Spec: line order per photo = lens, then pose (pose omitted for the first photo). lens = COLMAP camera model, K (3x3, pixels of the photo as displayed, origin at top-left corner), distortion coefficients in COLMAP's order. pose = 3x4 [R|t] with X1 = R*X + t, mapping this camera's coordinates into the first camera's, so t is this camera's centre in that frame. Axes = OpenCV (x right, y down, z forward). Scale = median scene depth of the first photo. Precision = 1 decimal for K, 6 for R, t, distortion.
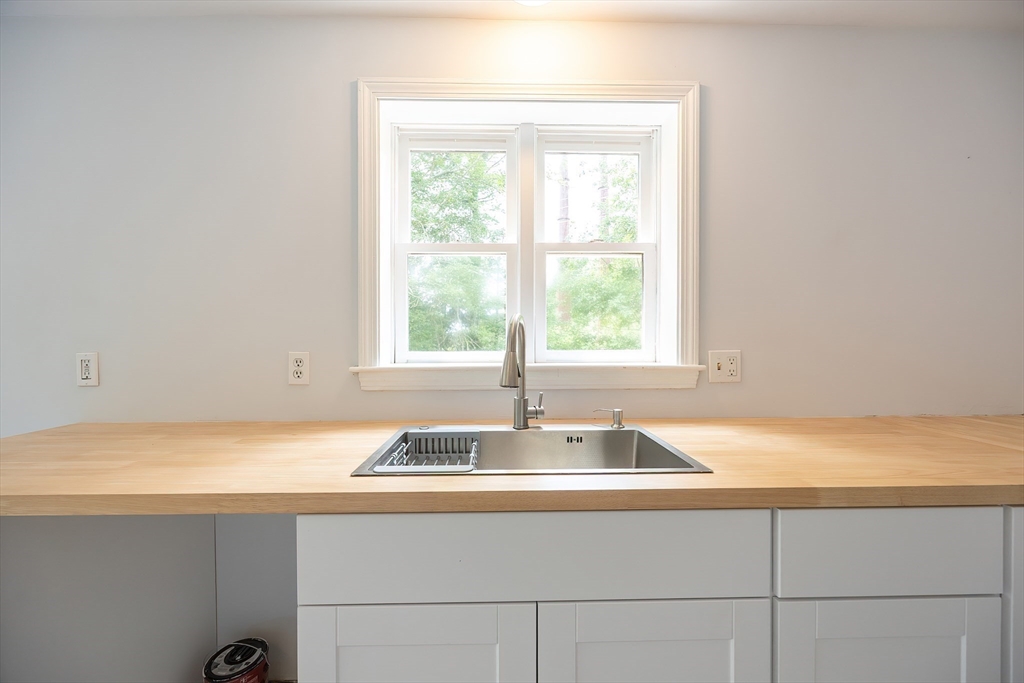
lens RADIAL K [[395.0, 0, 514.9], [0, 395.0, 339.8], [0, 0, 1]] dist [-0.006424, 0.001471]
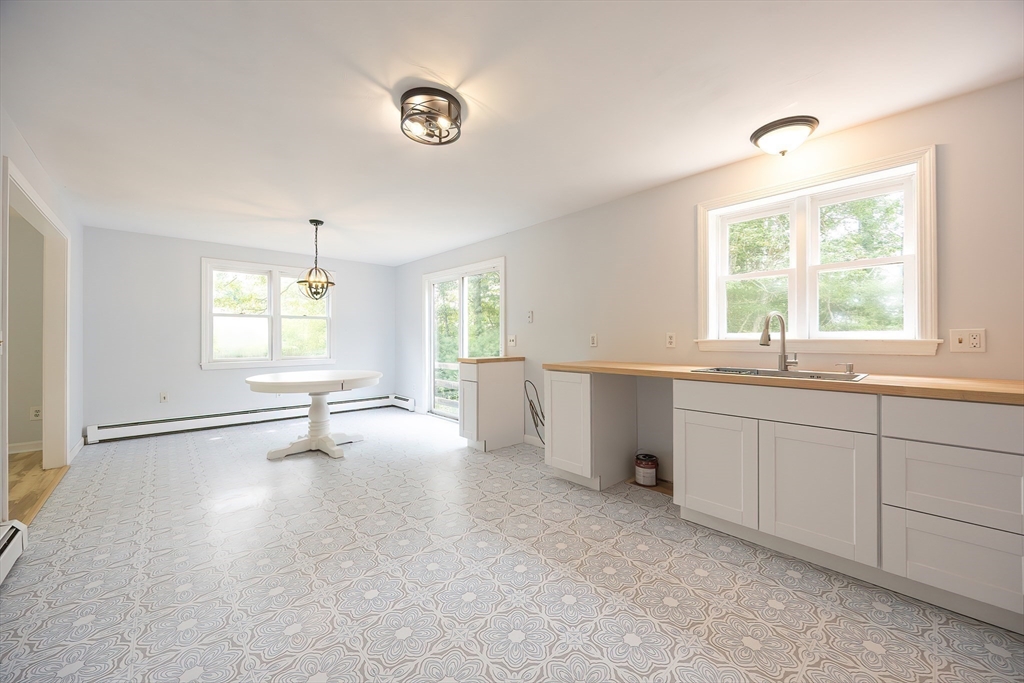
lens RADIAL K [[395.0, 0, 508.0], [0, 395.0, 337.4], [0, 0, 1]] dist [-0.006424, 0.001471]
pose [[0.643796, -0.000678, -0.765197, 0.556120], [-0.000245, 0.999999, -0.001092, 0.059094], [0.765197, 0.000890, 0.643796, -1.123330]]
